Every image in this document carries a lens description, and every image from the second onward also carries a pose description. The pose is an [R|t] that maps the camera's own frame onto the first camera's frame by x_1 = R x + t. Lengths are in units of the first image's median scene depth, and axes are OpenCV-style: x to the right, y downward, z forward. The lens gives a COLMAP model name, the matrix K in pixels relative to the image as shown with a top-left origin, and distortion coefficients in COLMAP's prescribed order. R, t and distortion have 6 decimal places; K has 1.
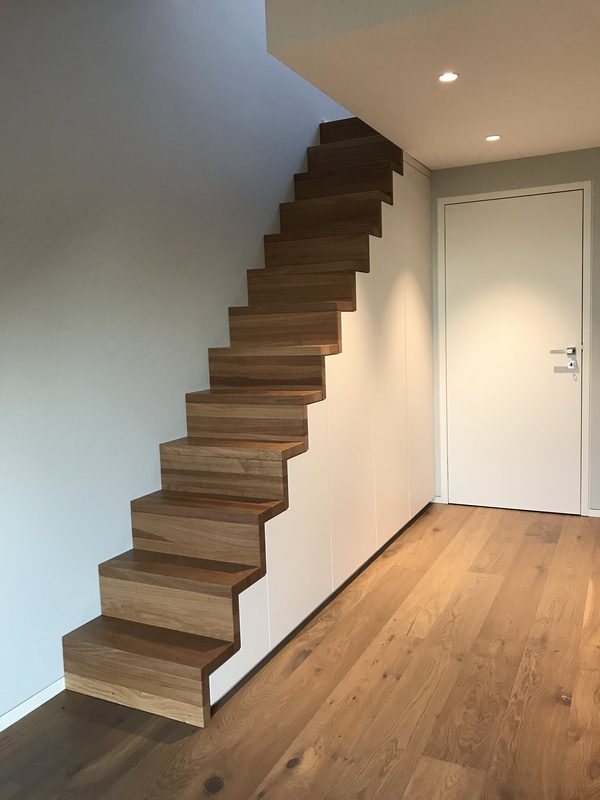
lens RADIAL K [[665.4, 0, 304.6], [0, 665.4, 388.2], [0, 0, 1]] dist [0.004313, -0.010021]
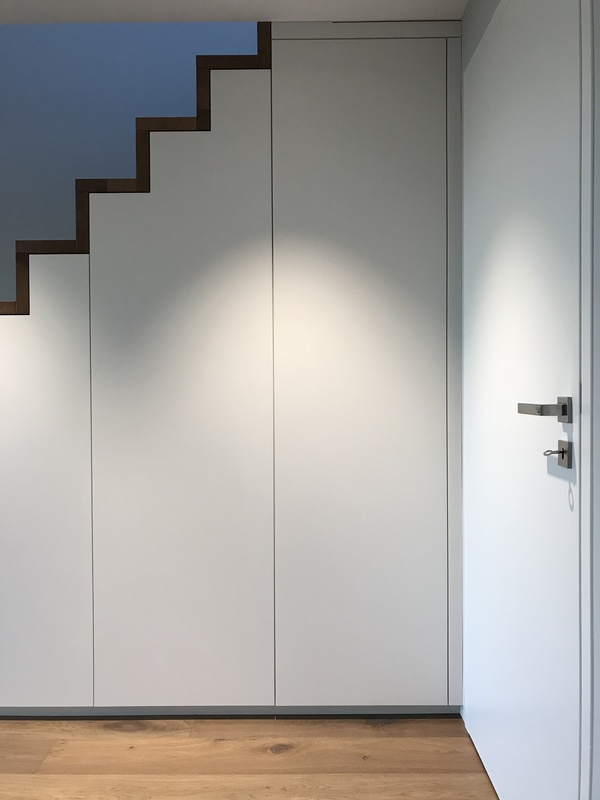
lens RADIAL K [[665.4, 0, 304.6], [0, 665.4, 388.2], [0, 0, 1]] dist [0.004313, -0.010021]
pose [[0.437751, 0.041550, -0.898136, 0.660265], [-0.096425, 0.995340, -0.000951, -0.056873], [0.893911, 0.087019, 0.439717, 0.800906]]
